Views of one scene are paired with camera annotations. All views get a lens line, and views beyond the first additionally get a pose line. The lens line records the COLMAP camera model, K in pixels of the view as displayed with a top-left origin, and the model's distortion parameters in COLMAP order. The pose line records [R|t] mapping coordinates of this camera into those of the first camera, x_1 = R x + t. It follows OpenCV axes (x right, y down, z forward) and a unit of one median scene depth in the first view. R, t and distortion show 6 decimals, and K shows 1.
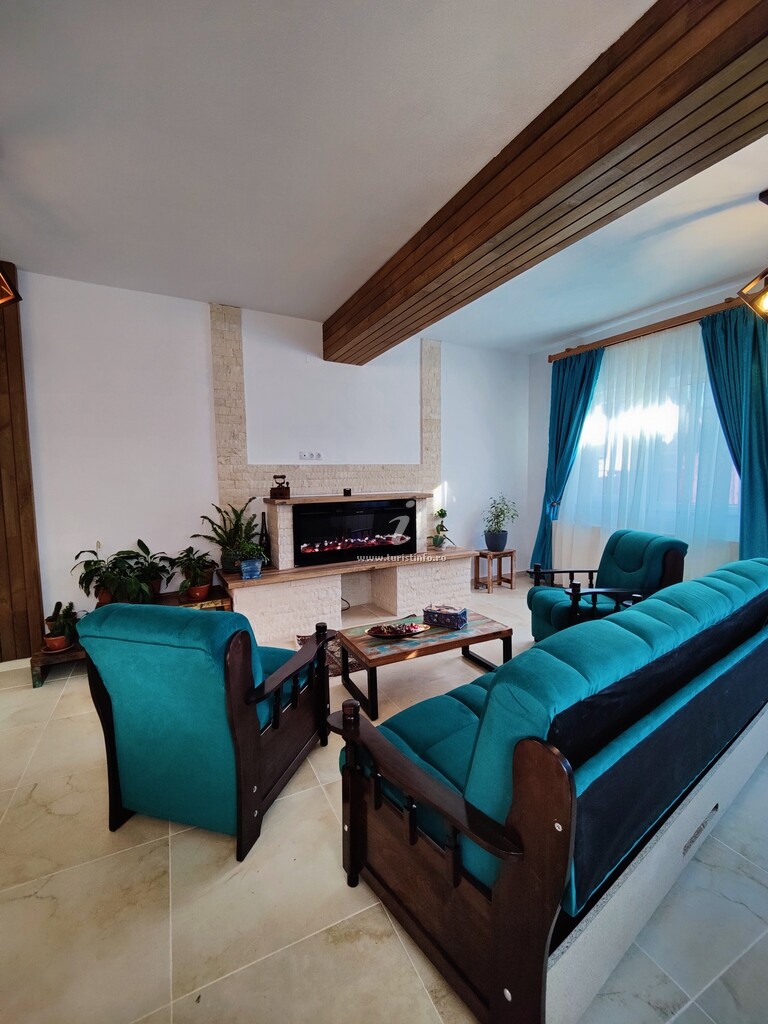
lens RADIAL K [[444.4, 0, 371.3], [0, 444.4, 525.1], [0, 0, 1]] dist [0.012603, -0.001923]
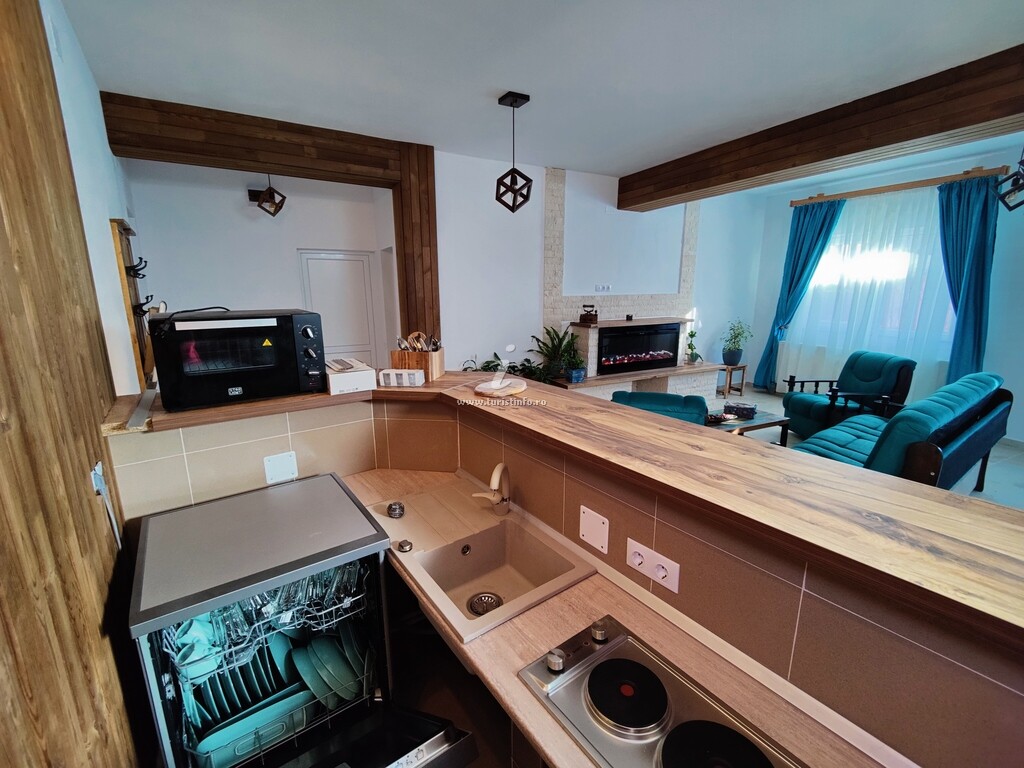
lens RADIAL K [[444.4, 0, 506.7], [0, 444.4, 394.3], [0, 0, 1]] dist [0.012603, -0.001923]
pose [[0.999757, 0.016300, -0.014872, -0.407546], [-0.014258, 0.991625, 0.128362, -0.015468], [0.016840, -0.128118, 0.991616, -0.318162]]
